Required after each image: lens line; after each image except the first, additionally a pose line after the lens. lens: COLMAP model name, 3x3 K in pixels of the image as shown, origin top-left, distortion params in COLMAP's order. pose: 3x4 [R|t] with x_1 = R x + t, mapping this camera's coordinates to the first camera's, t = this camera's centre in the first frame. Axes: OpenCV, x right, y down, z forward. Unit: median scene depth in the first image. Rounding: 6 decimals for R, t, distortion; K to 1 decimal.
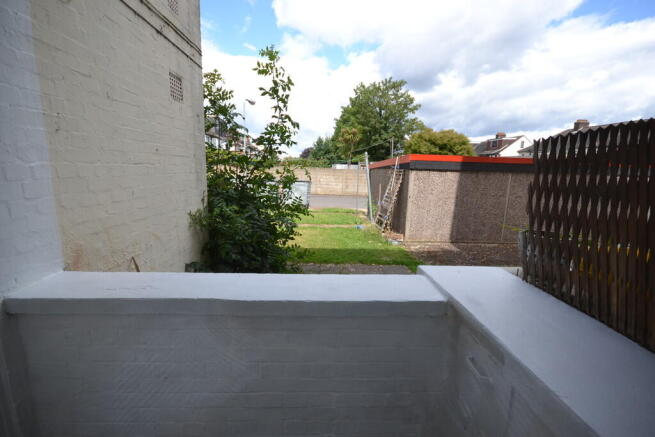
lens RADIAL K [[295.9, 0, 329.2], [0, 295.9, 218.4], [0, 0, 1]] dist [0.010770, -0.000470]
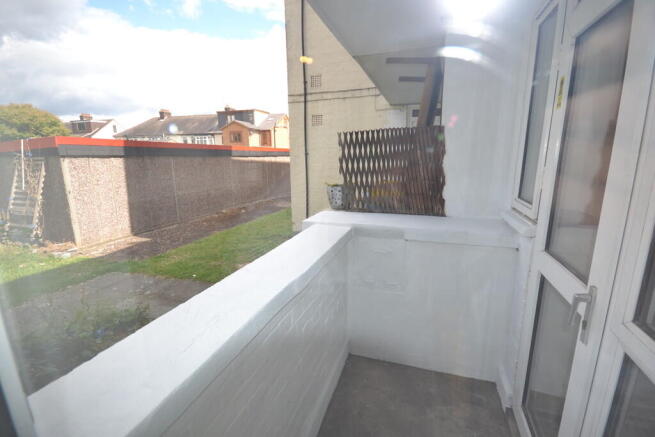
lens RADIAL K [[295.9, 0, 329.1], [0, 295.9, 217.6], [0, 0, 1]] dist [0.010770, -0.000470]
pose [[0.376371, -0.224622, 0.898827, -0.178810], [0.184311, 0.968926, 0.164963, -0.011398], [-0.907951, 0.103577, 0.406075, 0.070351]]
